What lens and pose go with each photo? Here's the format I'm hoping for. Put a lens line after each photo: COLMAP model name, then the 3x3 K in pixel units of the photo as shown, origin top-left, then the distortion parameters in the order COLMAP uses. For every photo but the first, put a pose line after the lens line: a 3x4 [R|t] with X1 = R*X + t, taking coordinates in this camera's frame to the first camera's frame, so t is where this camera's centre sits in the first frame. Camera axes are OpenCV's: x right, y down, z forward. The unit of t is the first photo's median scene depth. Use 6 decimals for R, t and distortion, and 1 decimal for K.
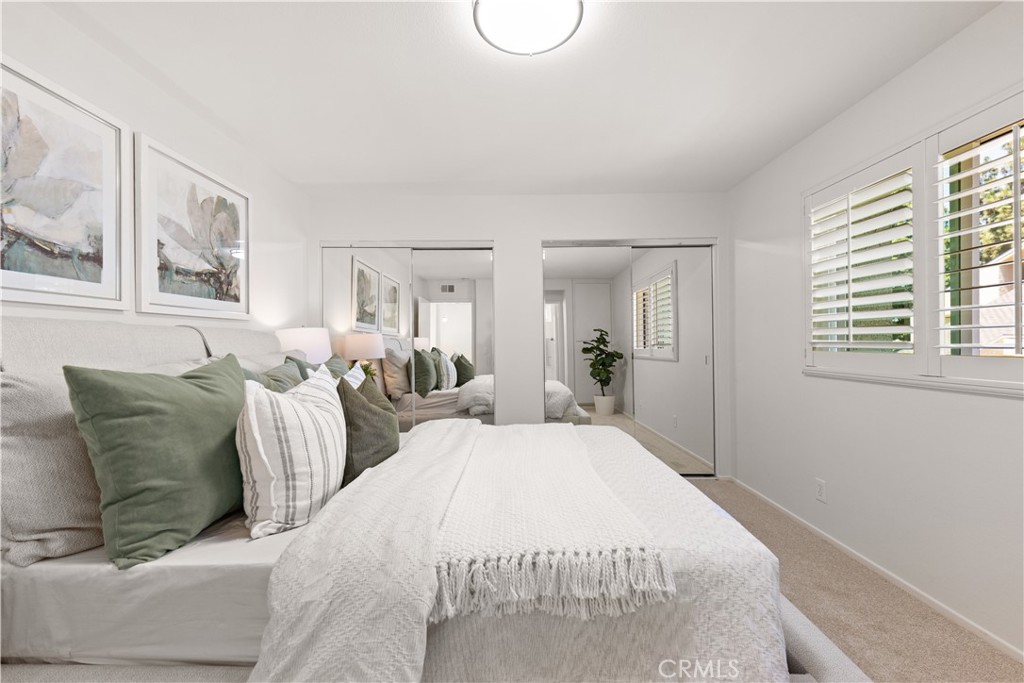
lens RADIAL K [[410.1, 0, 512.0], [0, 410.1, 341.5], [0, 0, 1]] dist [0.023727, -0.011224]
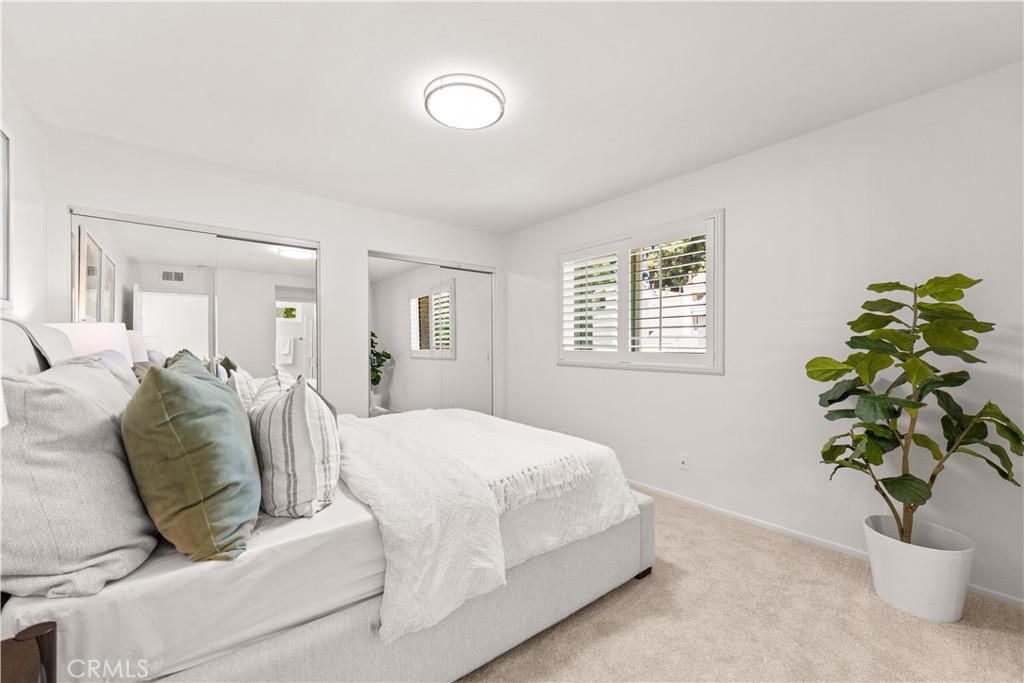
lens RADIAL K [[410.1, 0, 512.0], [0, 410.1, 341.5], [0, 0, 1]] dist [0.023727, -0.011224]
pose [[0.771004, 0.009699, 0.636756, -1.010456], [-0.005449, 0.999948, -0.008633, 0.008983], [-0.636807, 0.003186, 0.771017, -0.232607]]
